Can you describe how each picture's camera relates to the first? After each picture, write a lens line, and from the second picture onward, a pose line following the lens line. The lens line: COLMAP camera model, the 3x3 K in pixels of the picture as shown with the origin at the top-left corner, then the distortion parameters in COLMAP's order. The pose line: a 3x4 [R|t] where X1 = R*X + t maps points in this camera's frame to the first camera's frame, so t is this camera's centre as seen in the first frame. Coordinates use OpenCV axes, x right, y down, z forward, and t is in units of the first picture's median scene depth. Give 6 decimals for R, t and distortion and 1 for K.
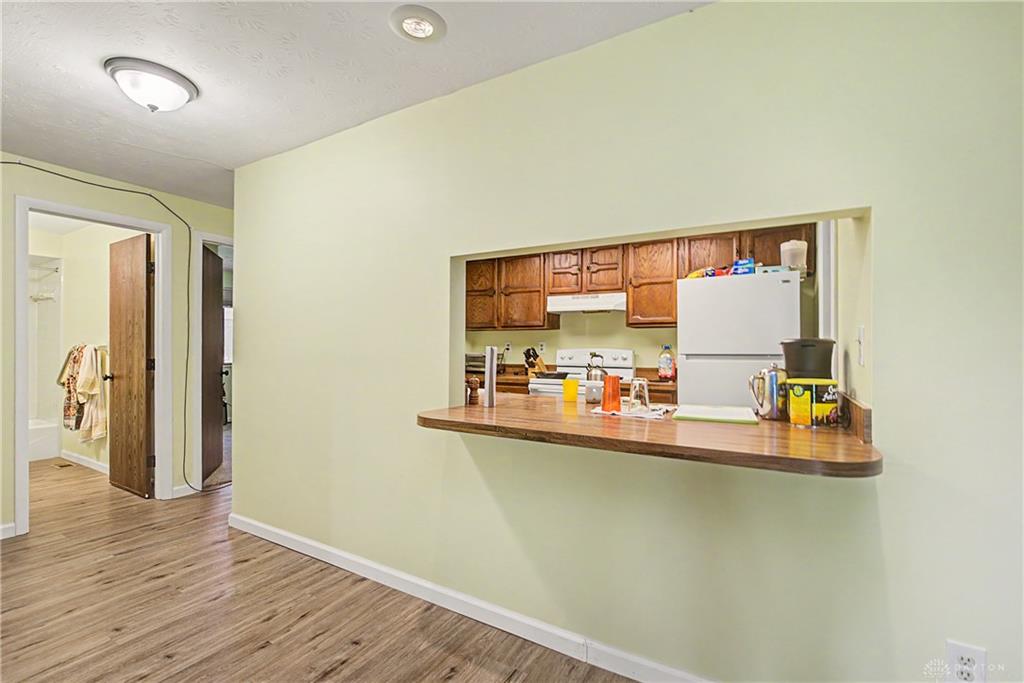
lens RADIAL K [[463.1, 0, 513.9], [0, 463.1, 343.7], [0, 0, 1]] dist [0.000744, 0.000098]
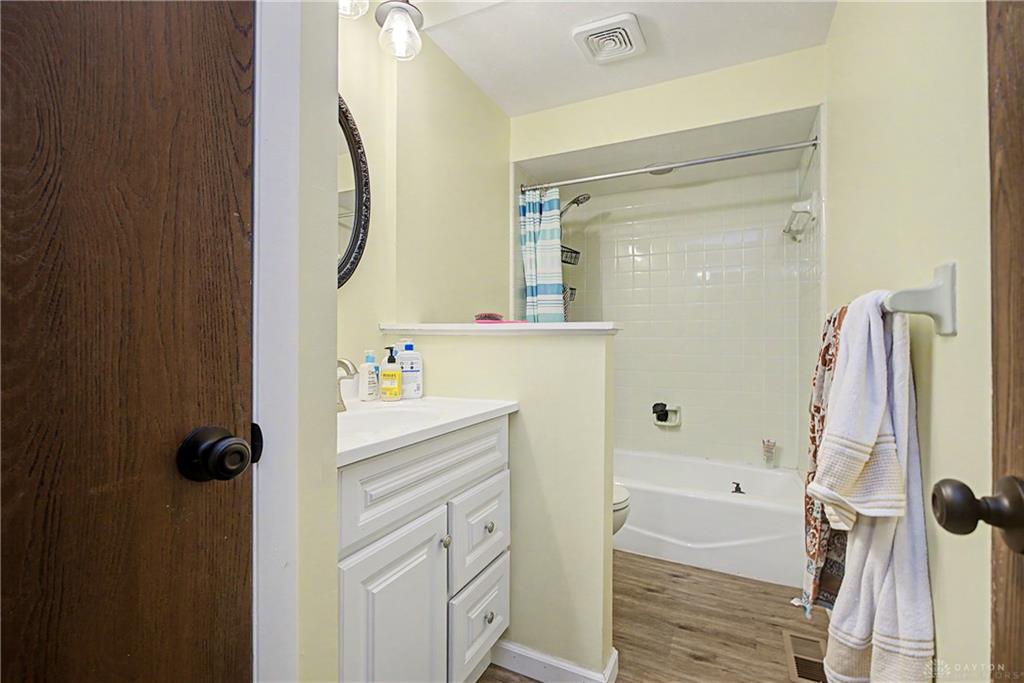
lens RADIAL K [[463.1, 0, 512.8], [0, 463.1, 347.7], [0, 0, 1]] dist [0.000744, 0.000098]
pose [[0.151160, -0.001686, -0.988508, -0.711292], [0.000539, 0.999999, -0.001623, 0.027176], [0.988509, -0.000287, 0.151161, 0.790613]]
